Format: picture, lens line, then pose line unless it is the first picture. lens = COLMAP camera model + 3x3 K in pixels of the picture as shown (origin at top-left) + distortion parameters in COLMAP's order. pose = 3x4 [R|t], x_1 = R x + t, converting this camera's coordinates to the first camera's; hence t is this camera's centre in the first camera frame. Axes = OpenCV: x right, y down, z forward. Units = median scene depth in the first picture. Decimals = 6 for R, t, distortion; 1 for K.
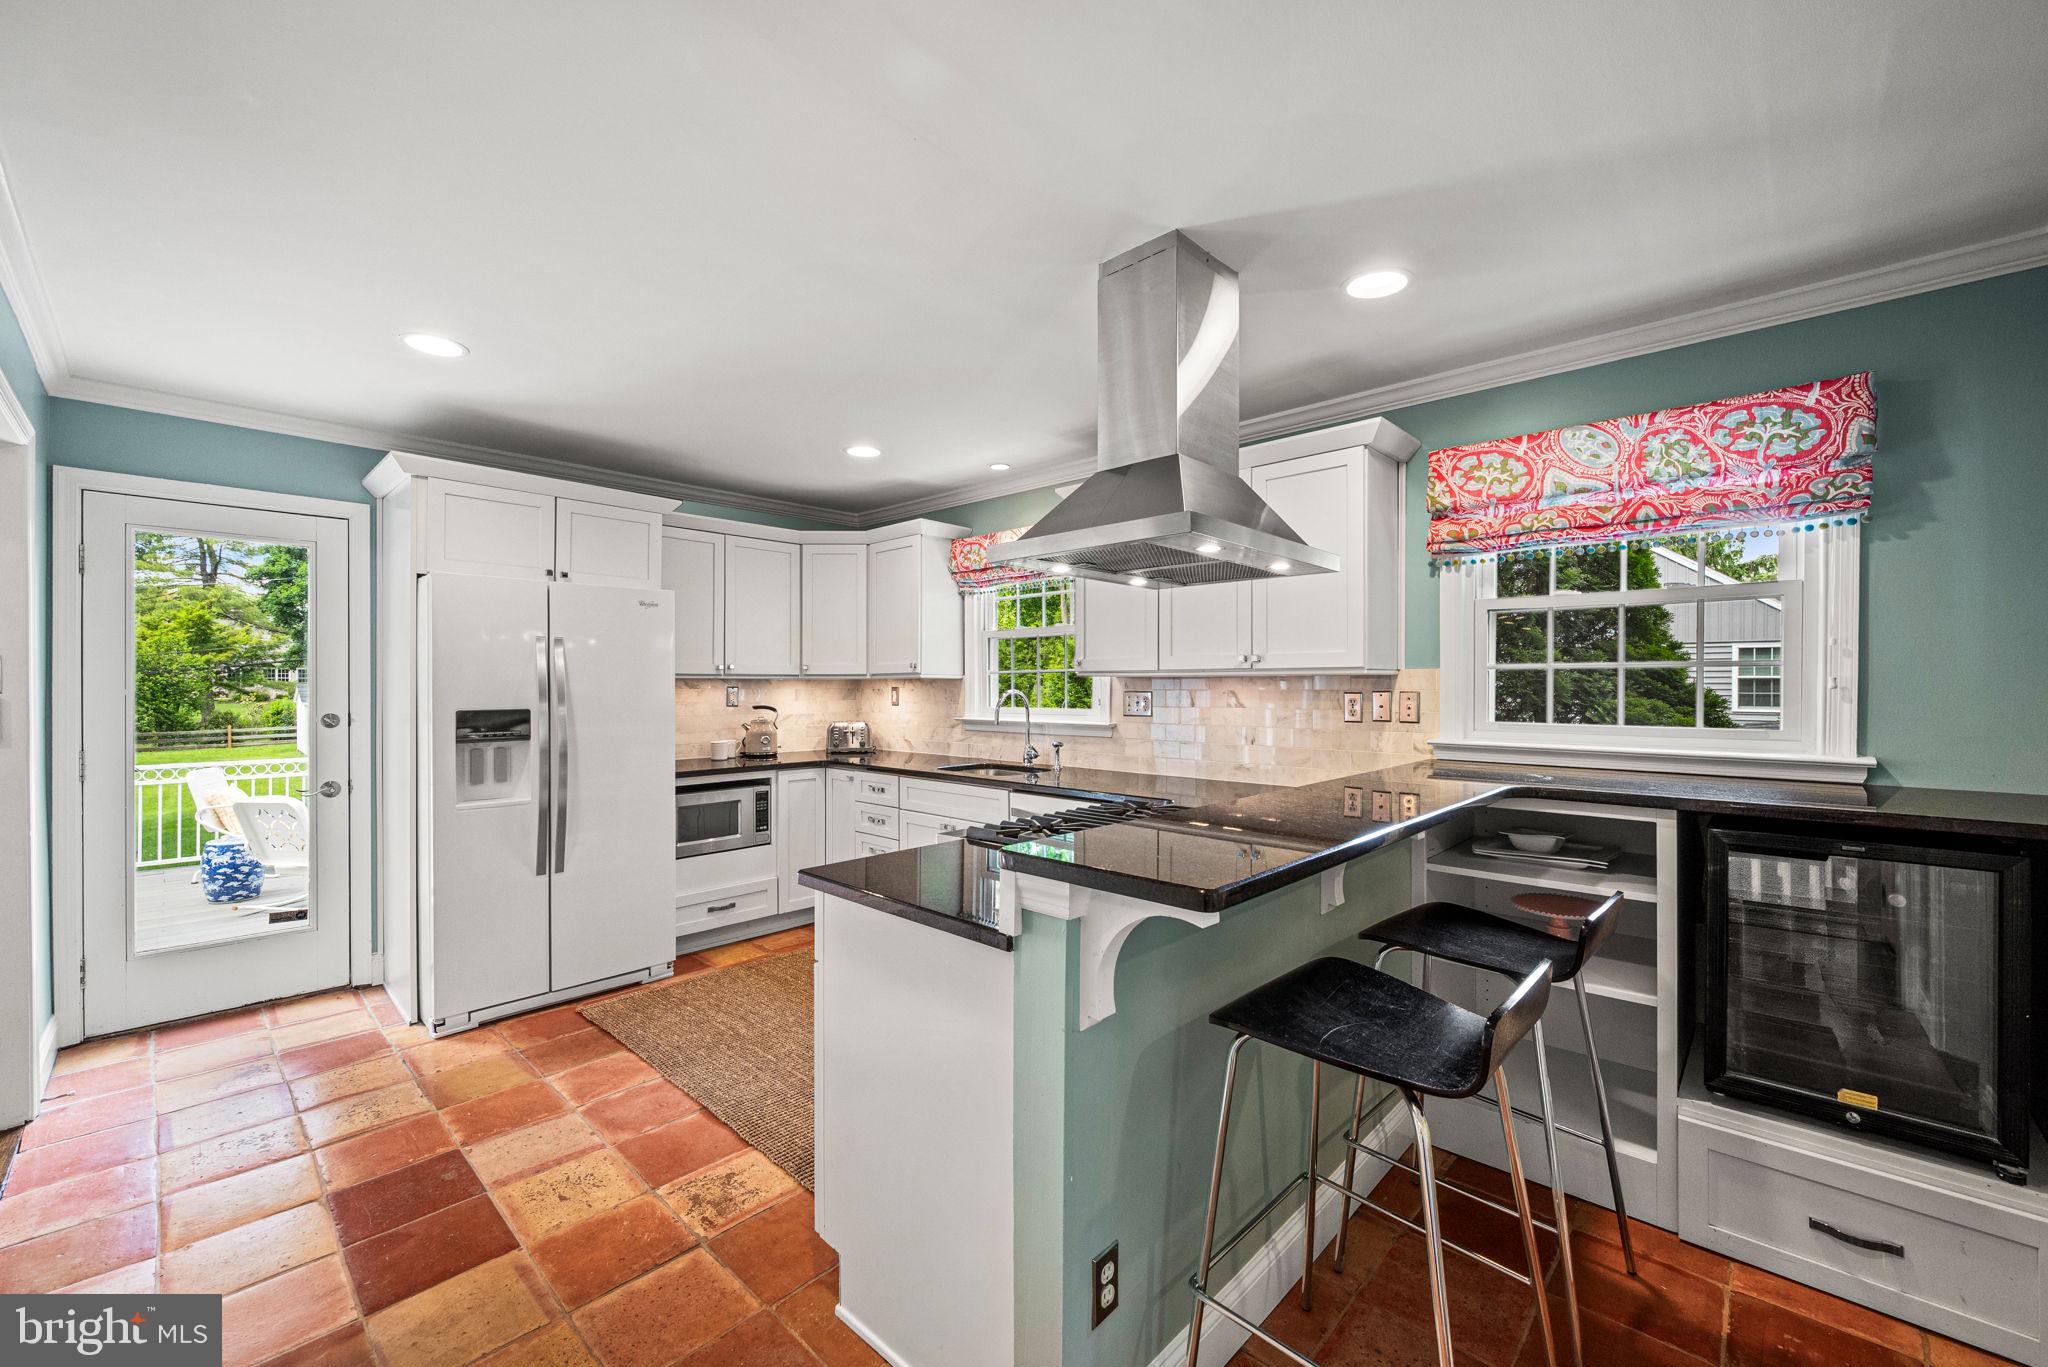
lens RADIAL K [[821.5, 0, 1027.4], [0, 821.5, 690.5], [0, 0, 1]] dist [-0.001207, -0.000082]
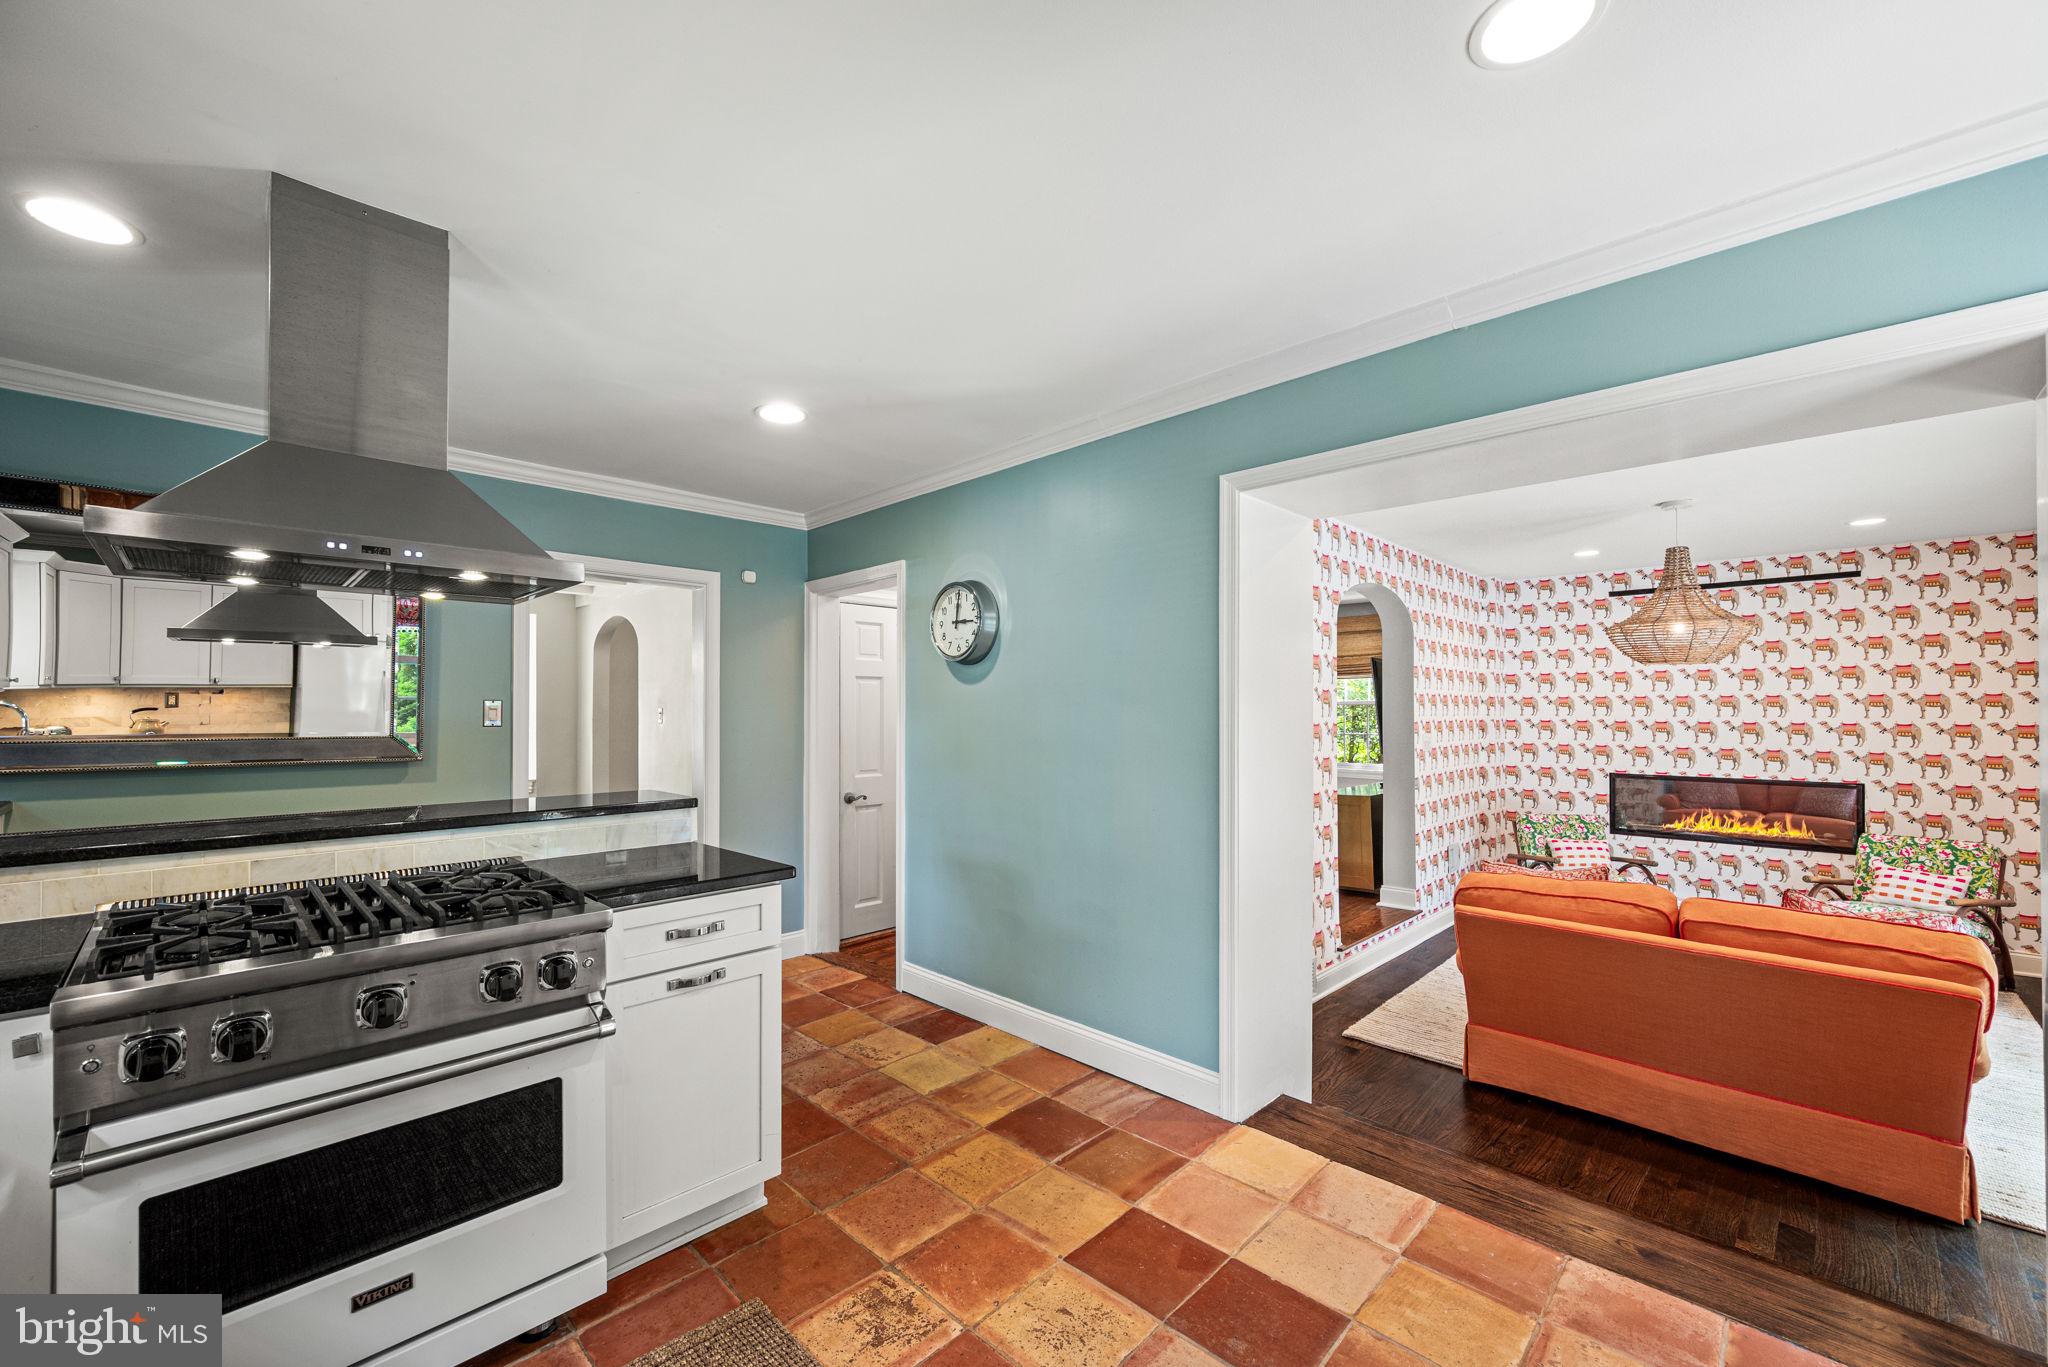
lens RADIAL K [[821.5, 0, 1027.4], [0, 821.5, 690.5], [0, 0, 1]] dist [-0.001207, -0.000082]
pose [[-0.999776, -0.002722, 0.020990, -0.559570], [-0.002993, 0.999912, -0.012905, -0.018671], [-0.020953, -0.012965, -0.999696, 1.922371]]
